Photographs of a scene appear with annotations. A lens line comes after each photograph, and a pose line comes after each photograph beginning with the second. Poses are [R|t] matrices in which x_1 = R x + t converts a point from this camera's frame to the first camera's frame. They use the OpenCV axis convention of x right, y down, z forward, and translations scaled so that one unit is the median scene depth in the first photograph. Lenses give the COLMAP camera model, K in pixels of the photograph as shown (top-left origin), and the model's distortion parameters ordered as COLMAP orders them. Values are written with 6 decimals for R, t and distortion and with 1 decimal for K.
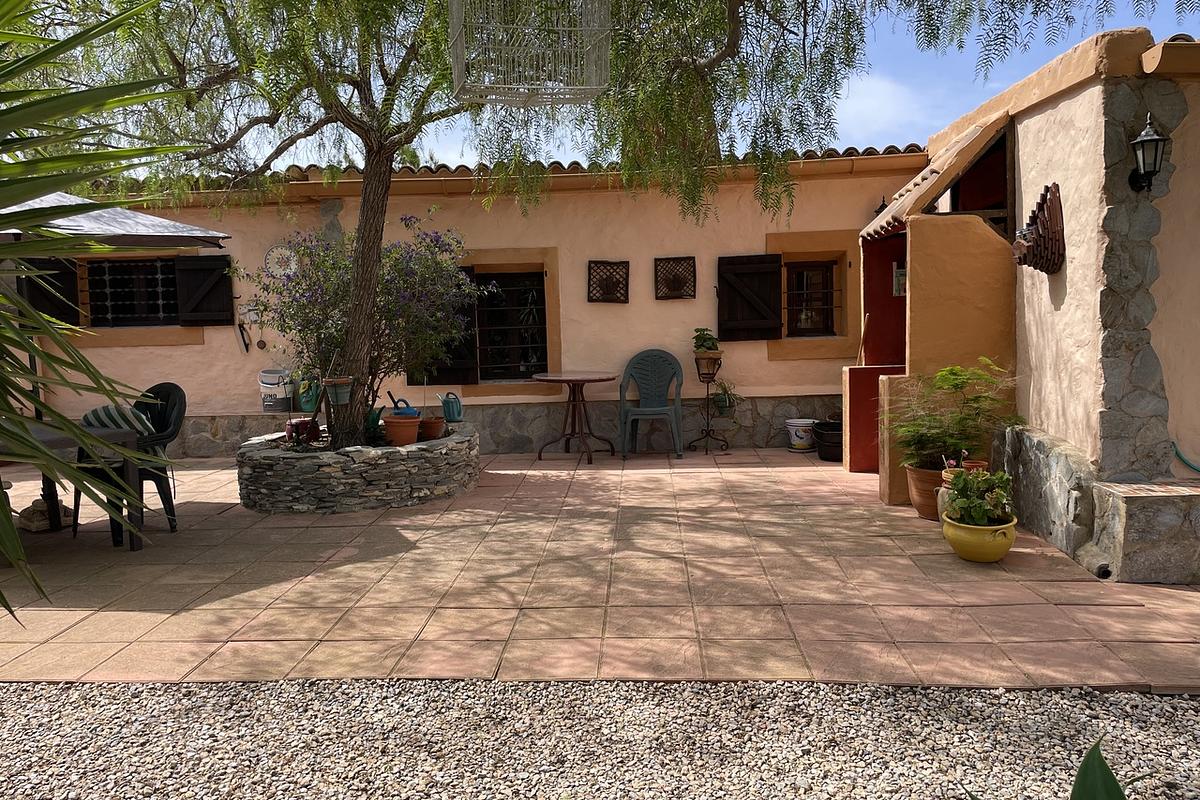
lens RADIAL K [[902.9, 0, 594.5], [0, 902.9, 398.7], [0, 0, 1]] dist [0.038963, -0.062044]
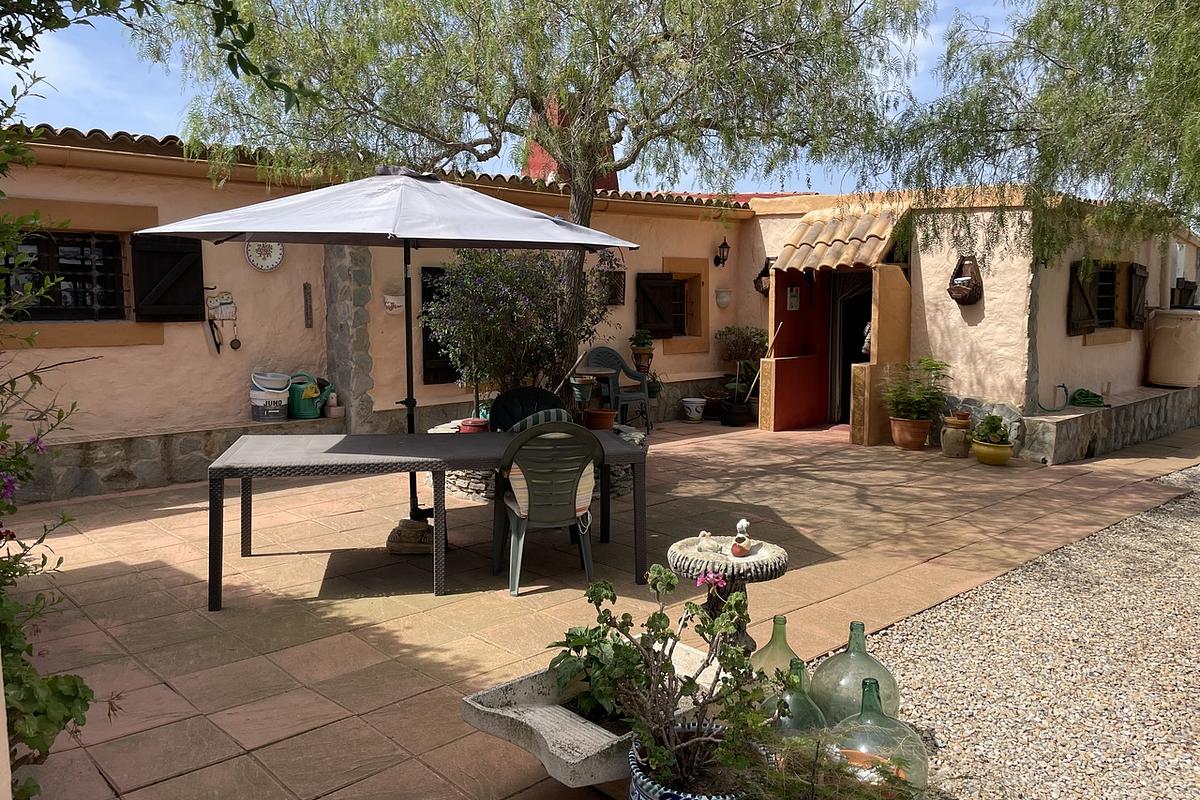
lens RADIAL K [[902.9, 0, 592.0], [0, 902.9, 398.0], [0, 0, 1]] dist [0.038963, -0.062044]
pose [[0.698891, -0.048582, 0.713576, -0.751416], [0.039654, 0.998788, 0.029162, -0.020768], [-0.714128, 0.007915, 0.699971, 0.159529]]
